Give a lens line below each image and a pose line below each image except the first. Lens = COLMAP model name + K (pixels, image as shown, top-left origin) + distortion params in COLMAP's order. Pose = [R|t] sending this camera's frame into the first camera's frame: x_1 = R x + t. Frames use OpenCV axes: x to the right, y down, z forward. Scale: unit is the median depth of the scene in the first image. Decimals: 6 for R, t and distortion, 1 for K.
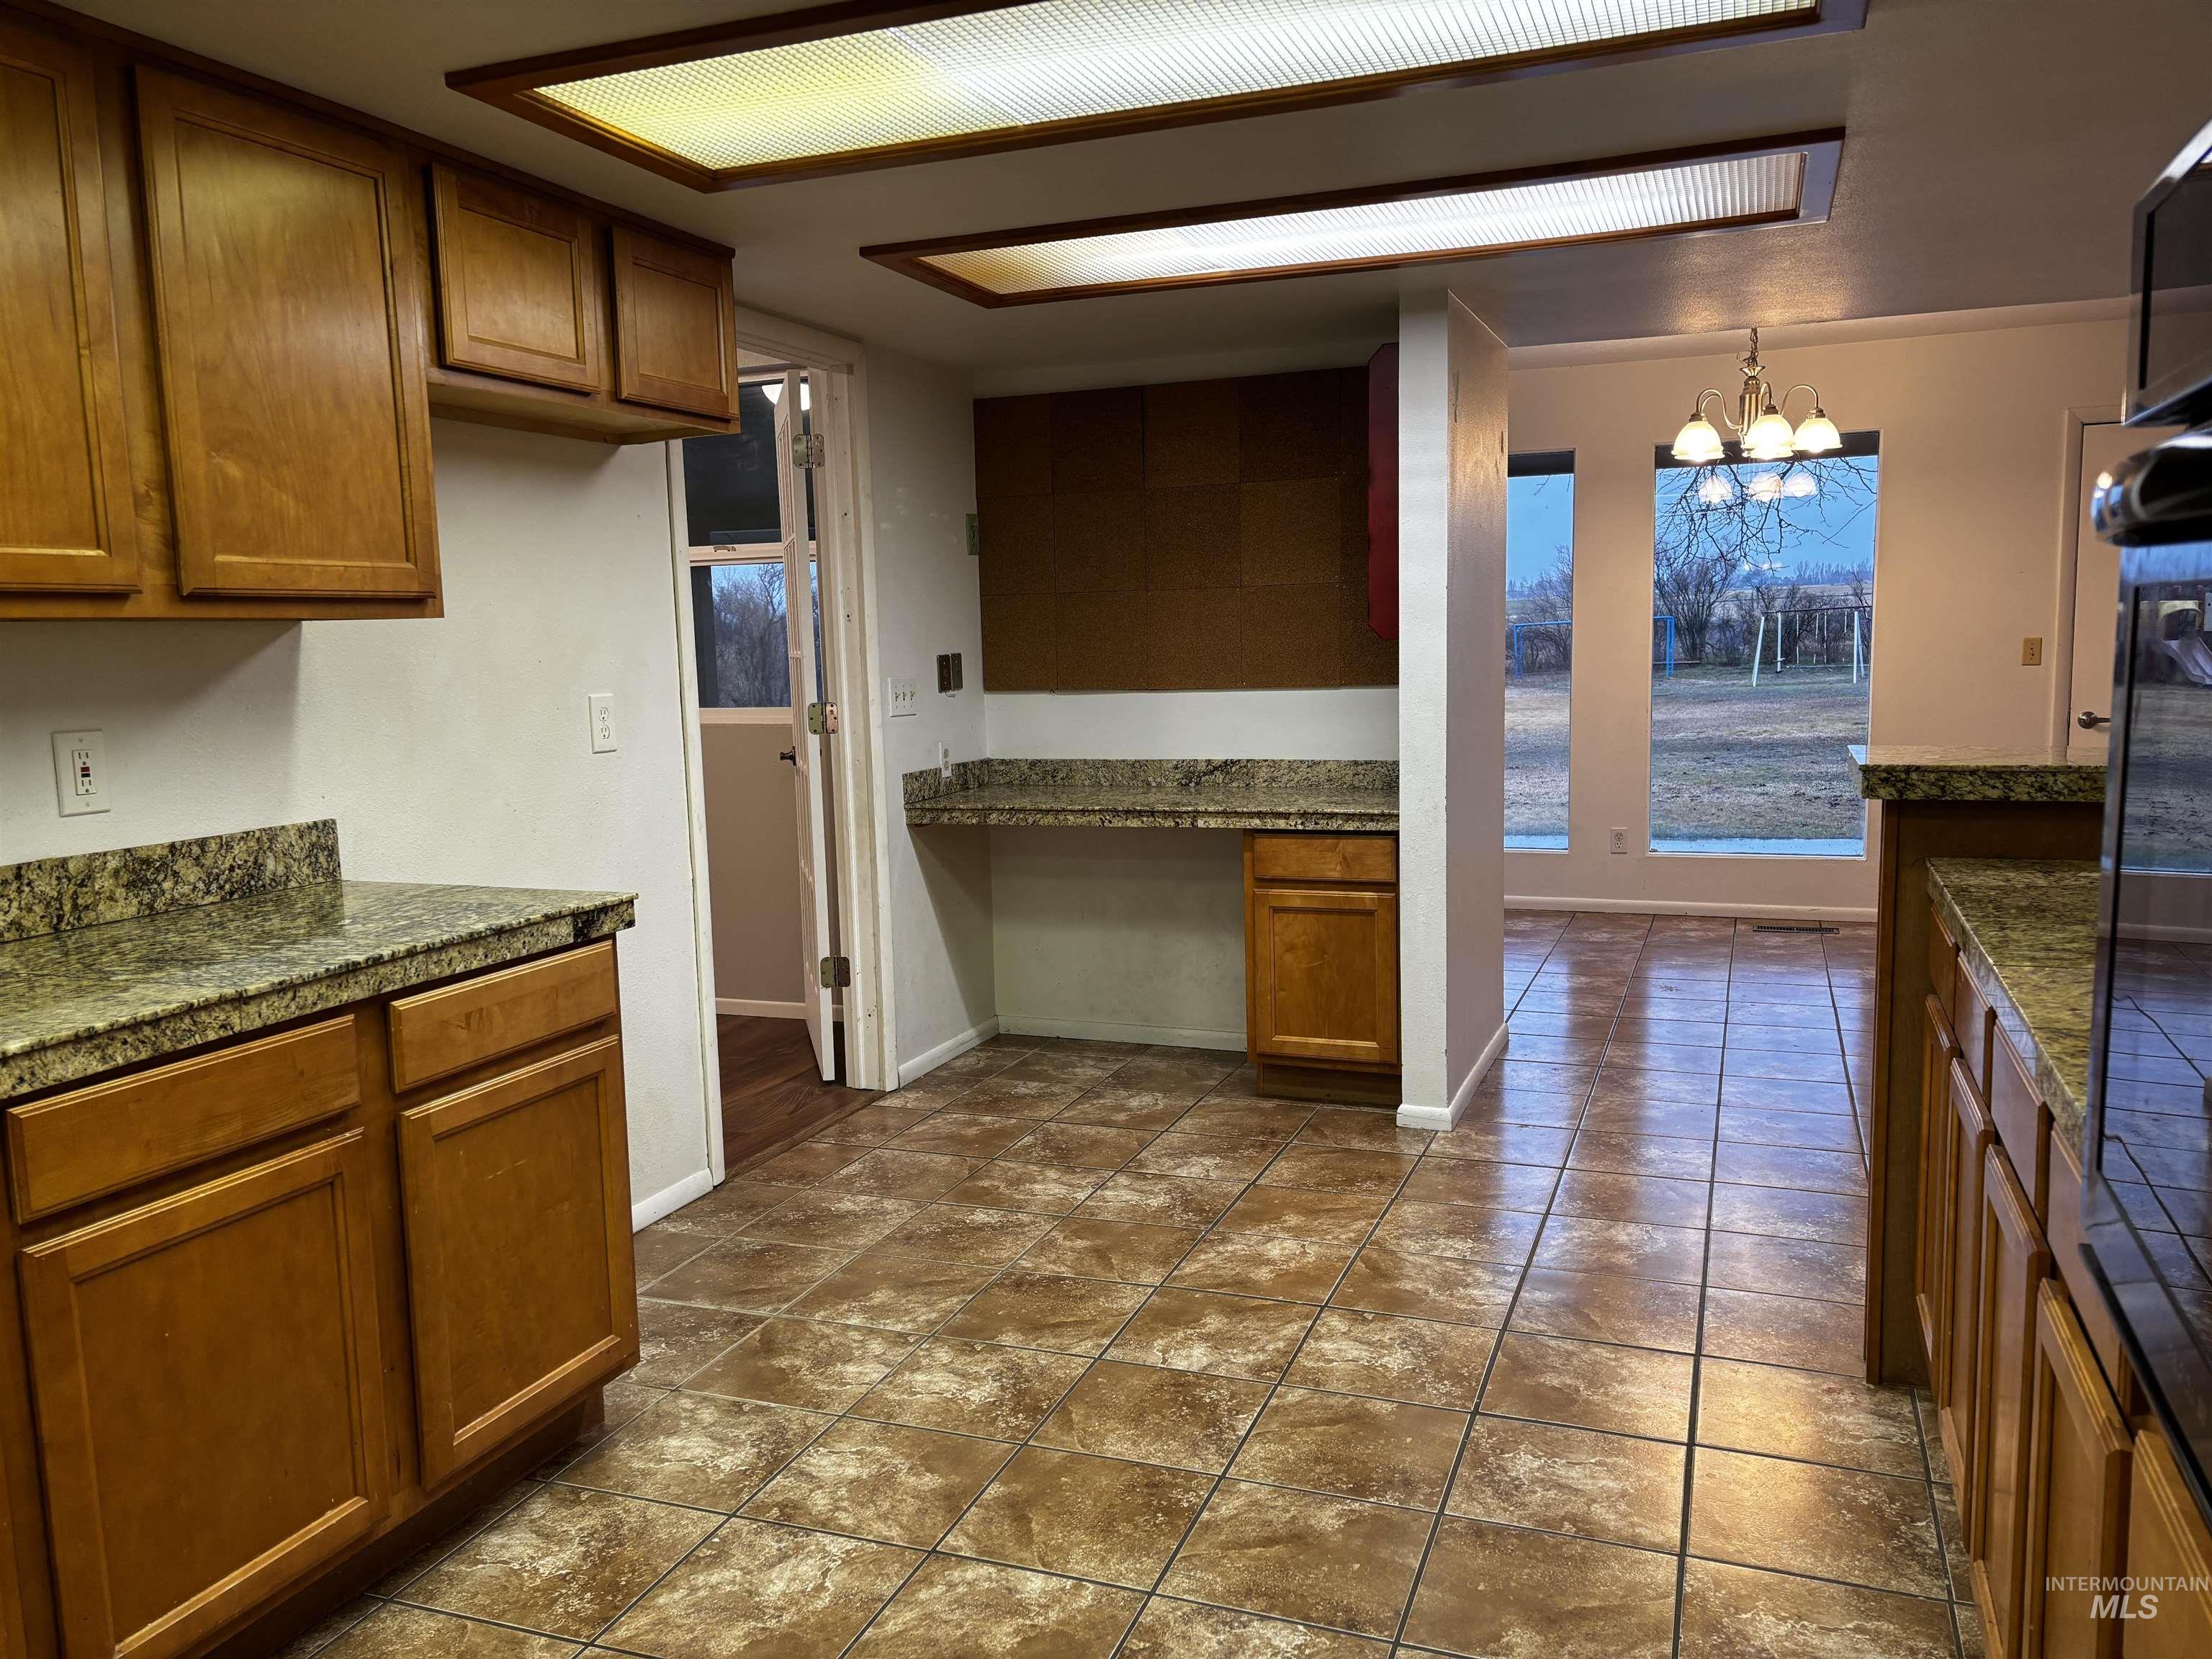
lens RADIAL K [[1687.5, 0, 1095.2], [0, 1687.5, 830.6], [0, 0, 1]] dist [0.052667, -0.004634]
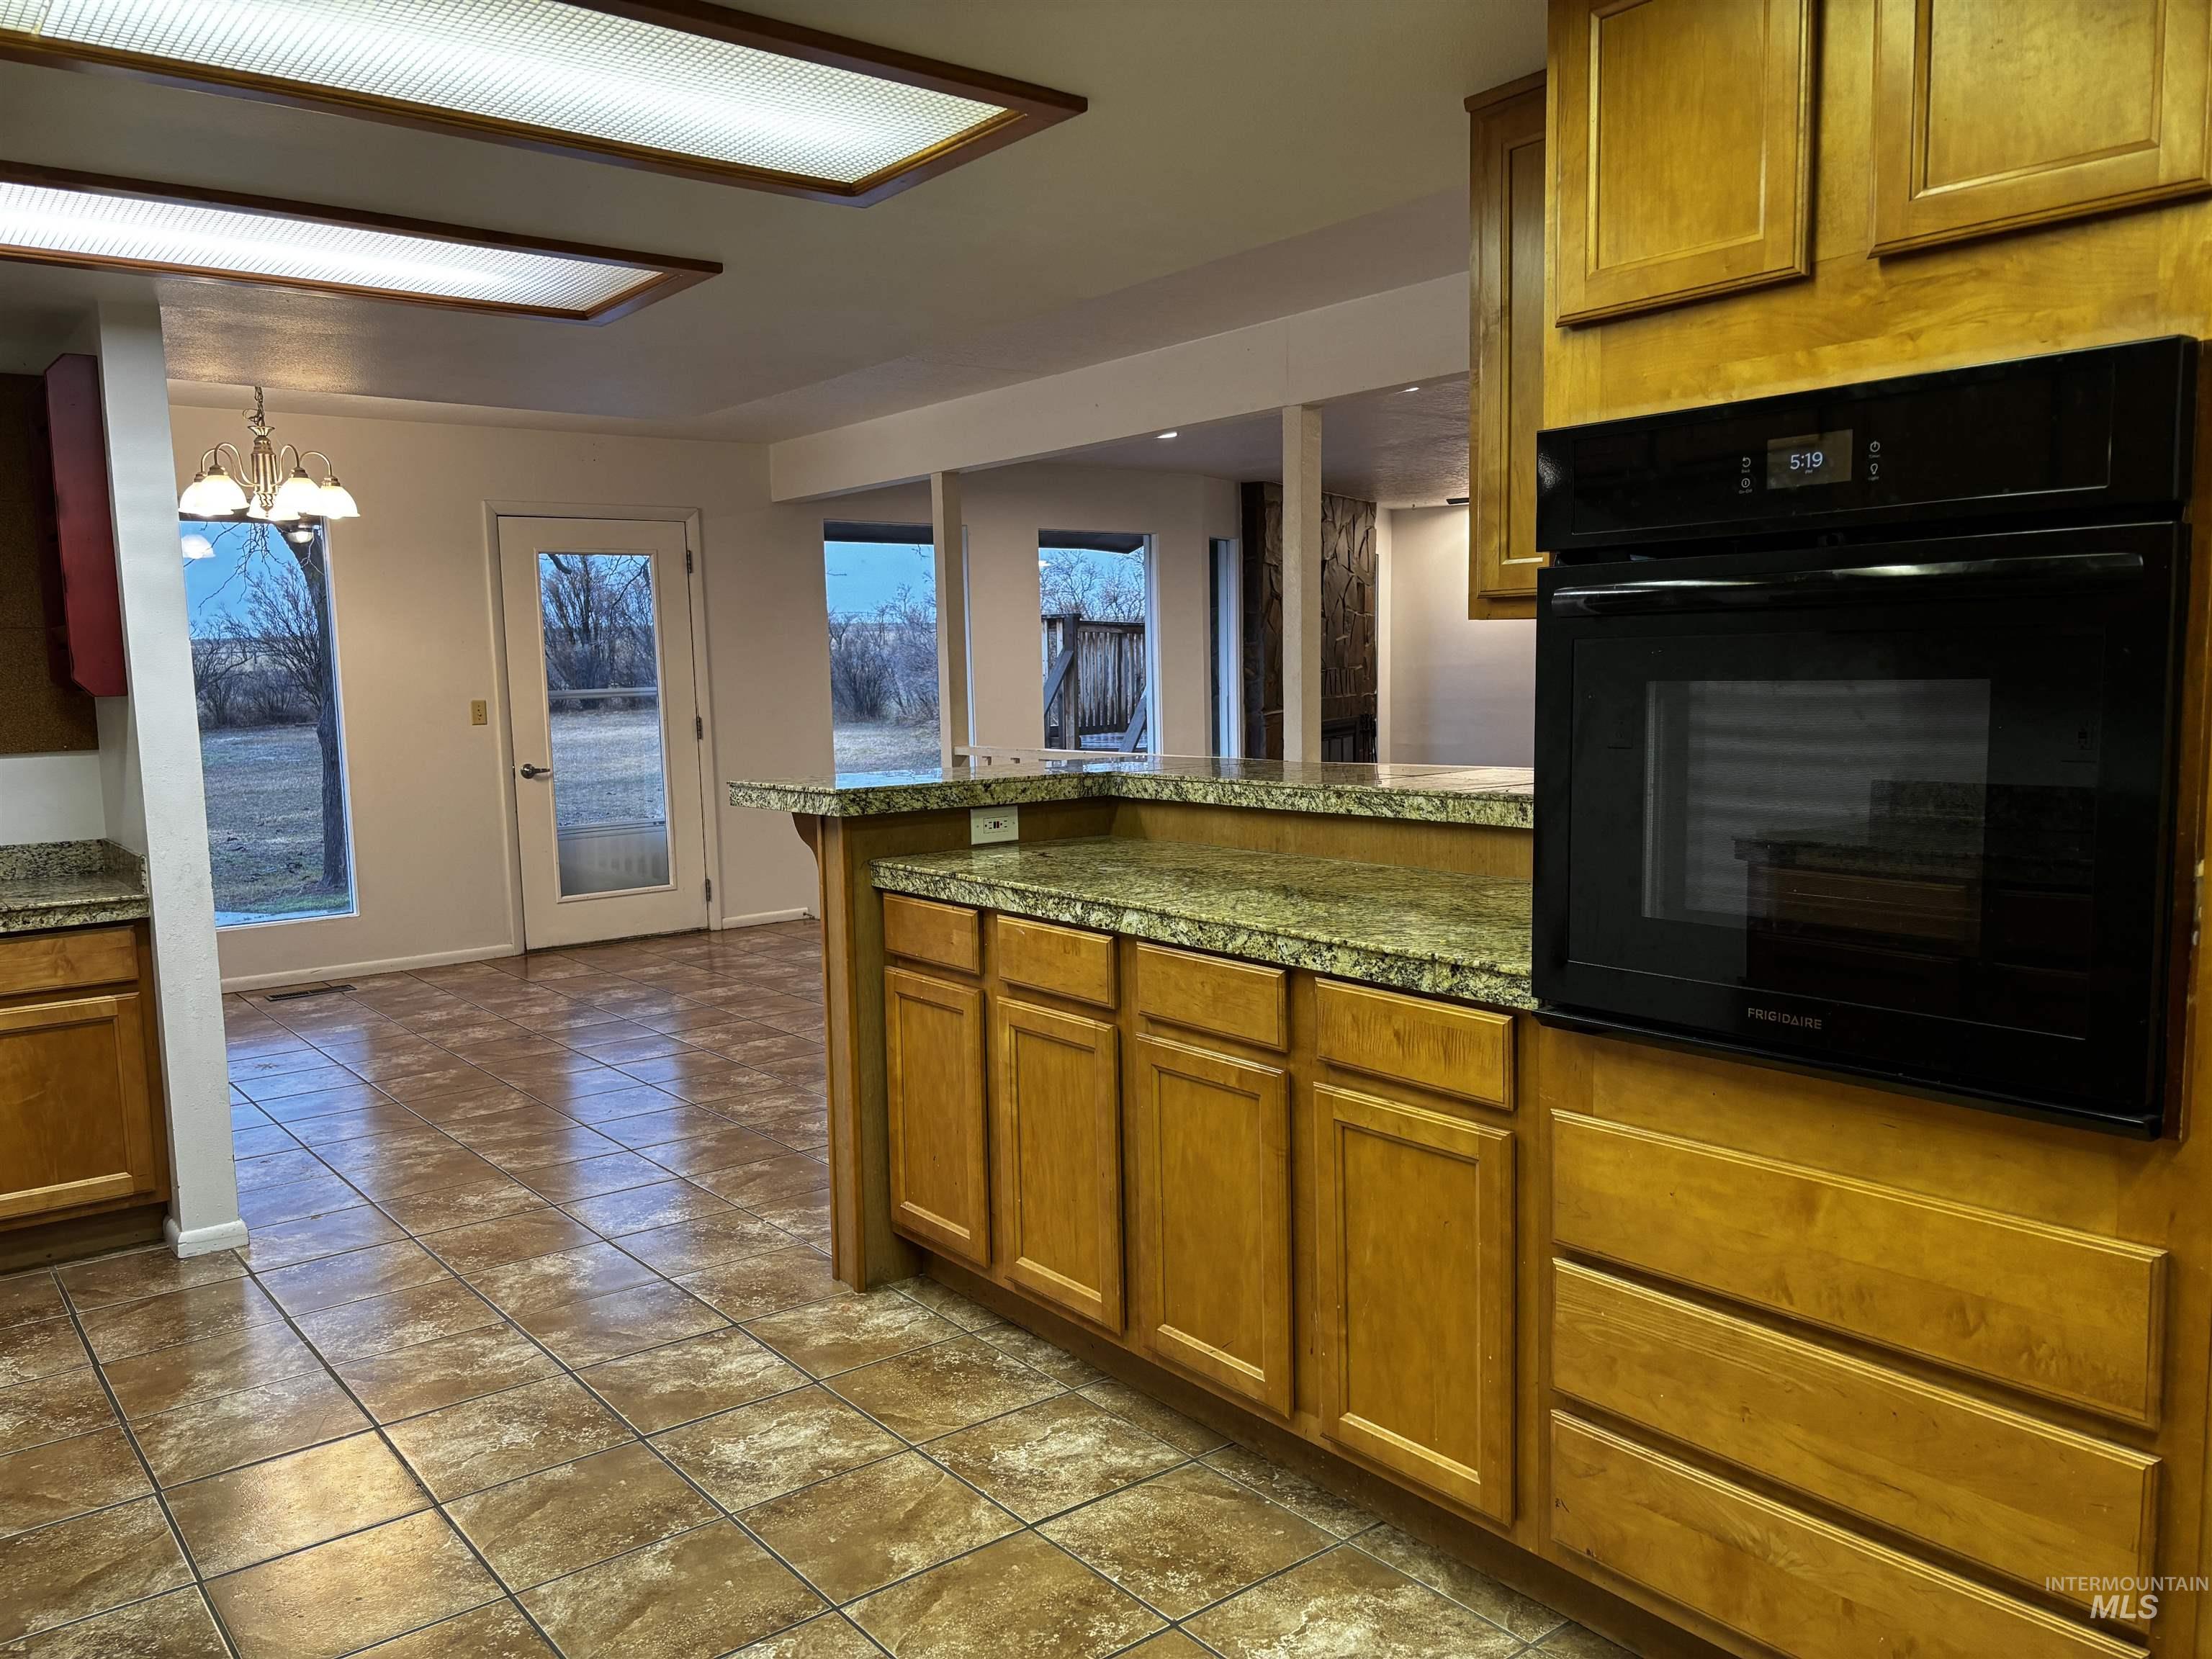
lens RADIAL K [[1687.5, 0, 1095.2], [0, 1687.5, 830.6], [0, 0, 1]] dist [0.052667, -0.004634]
pose [[0.510326, -0.073906, 0.856800, -0.480224], [0.110437, 0.993683, 0.019935, -0.012126], [-0.852861, 0.084449, 0.515264, 0.201904]]
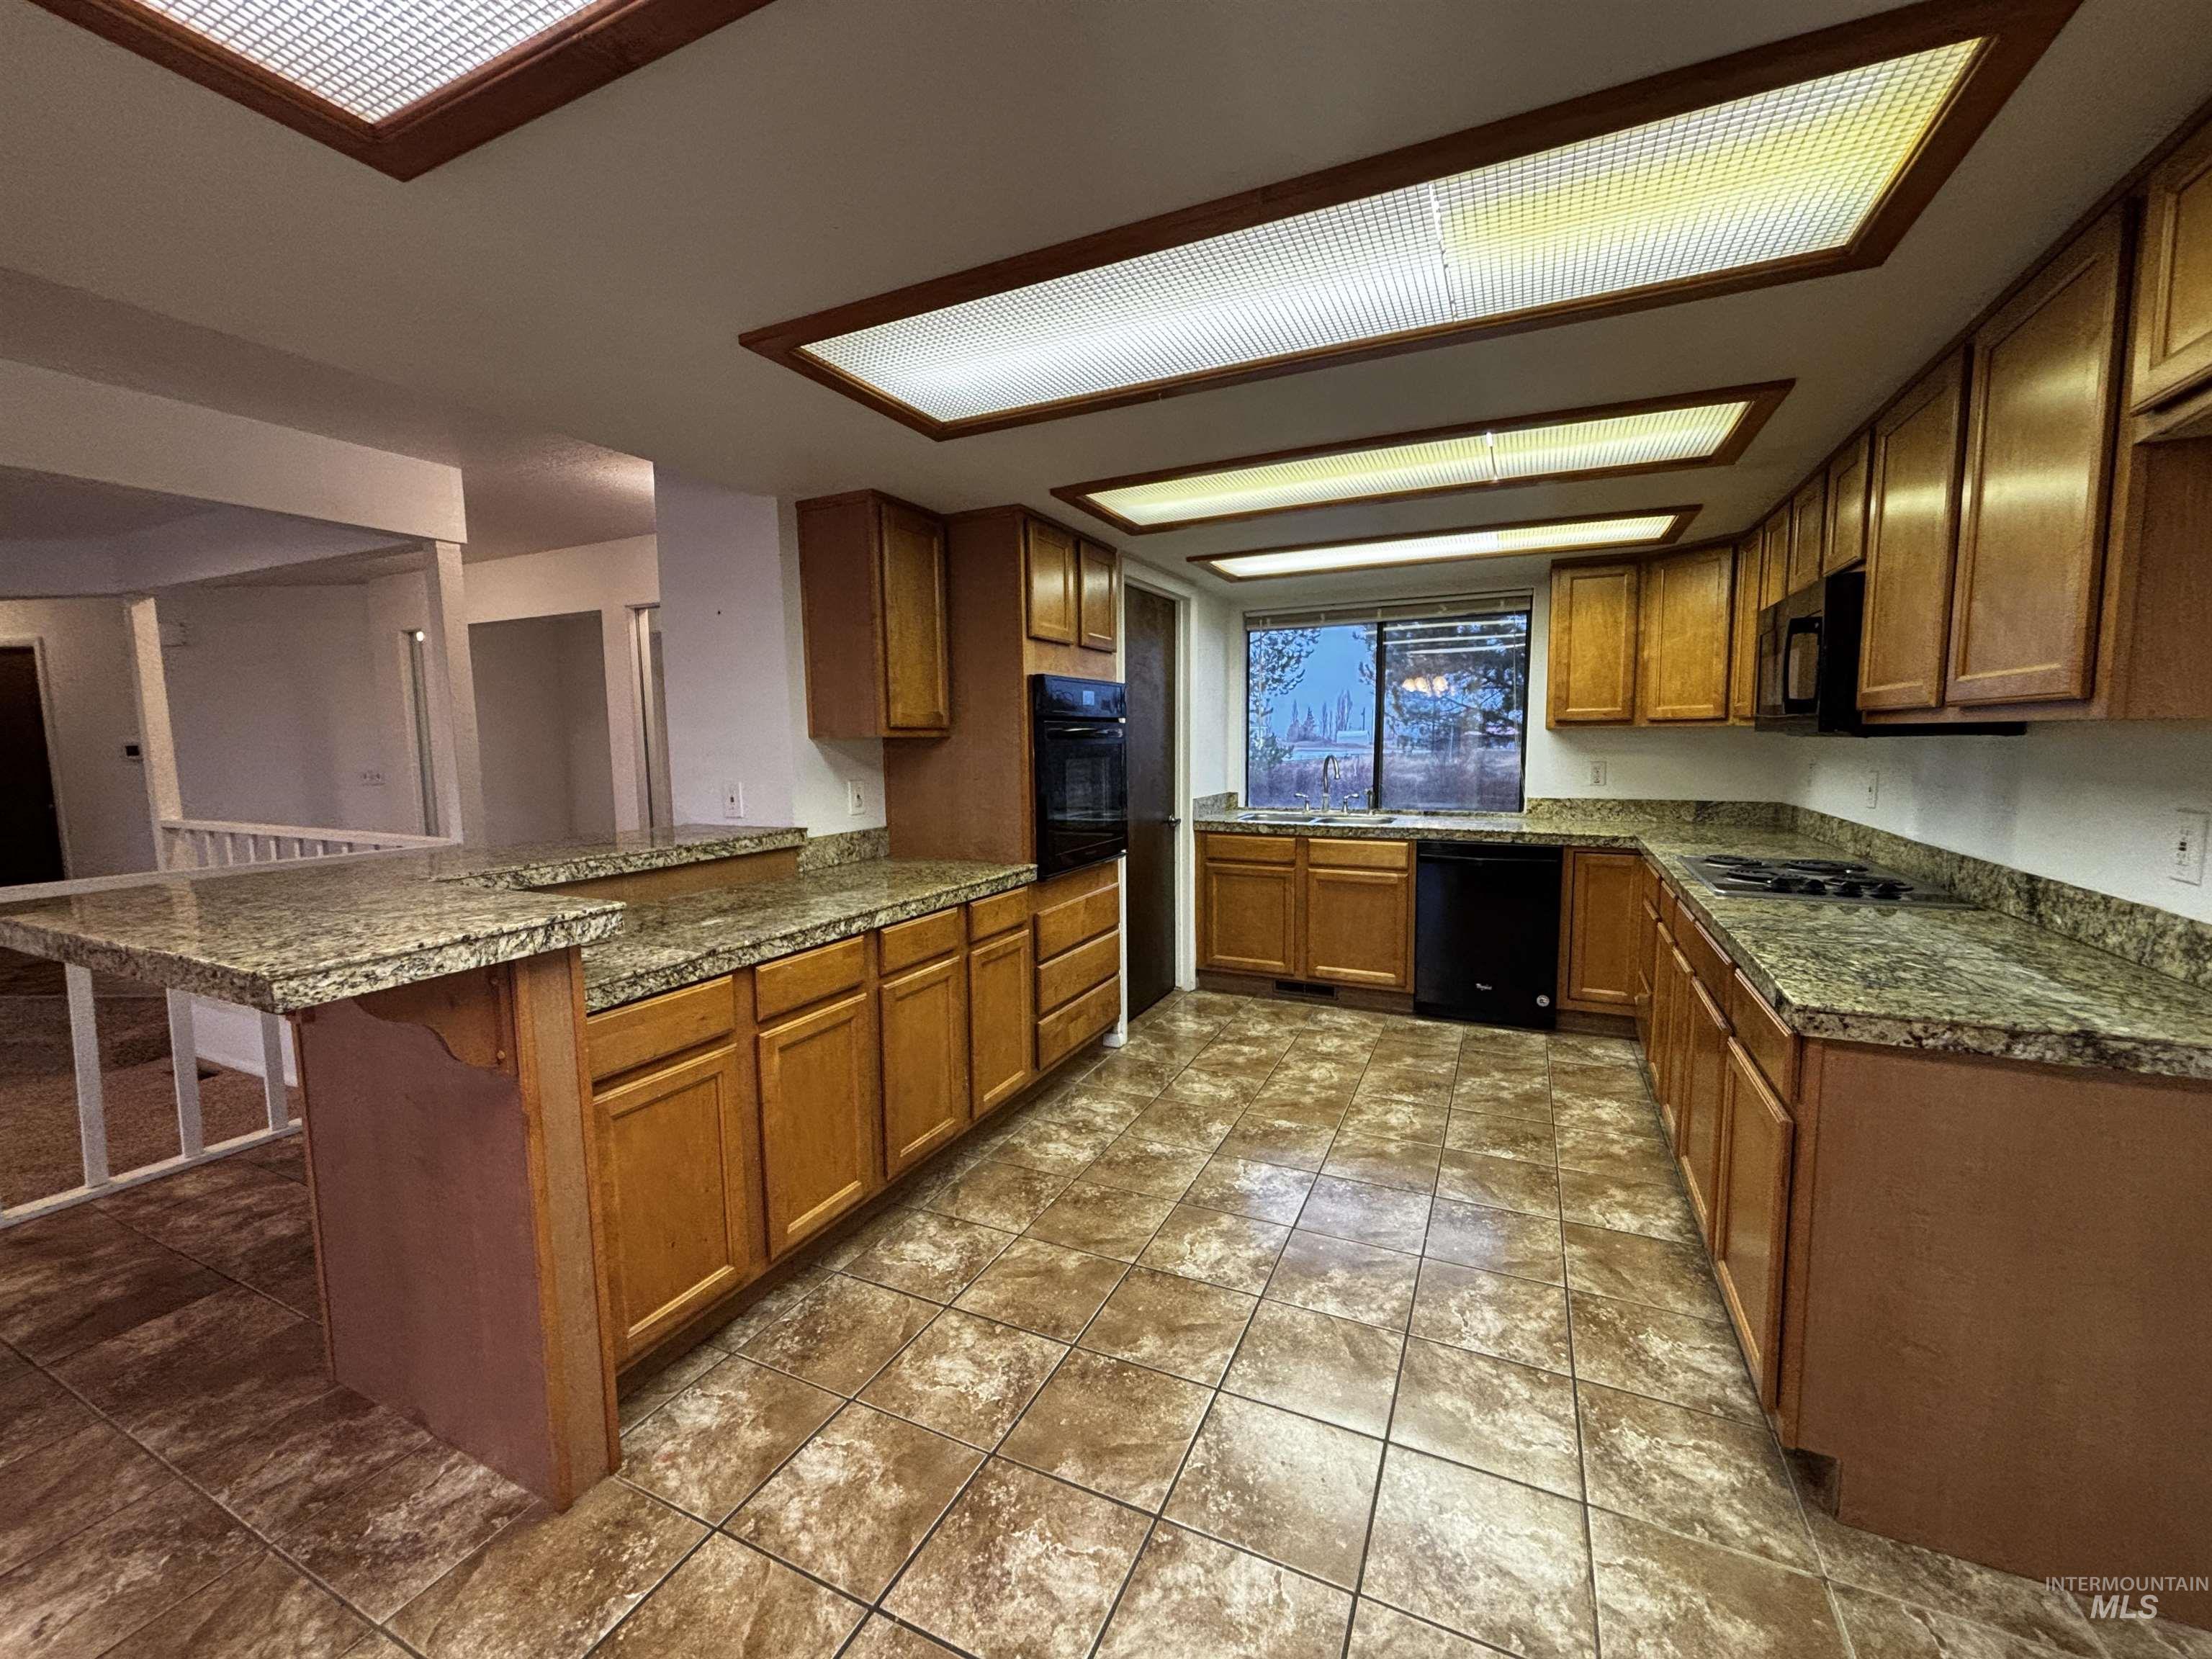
lens RADIAL K [[882.3, 0, 1106.0], [0, 882.3, 829.5], [0, 0, 1]] dist [-0.000707, -0.000131]
pose [[-0.996800, 0.028426, 0.074708, 0.089742], [0.044297, 0.974432, 0.220271, -0.186196], [-0.066537, 0.222875, -0.972574, 1.442846]]
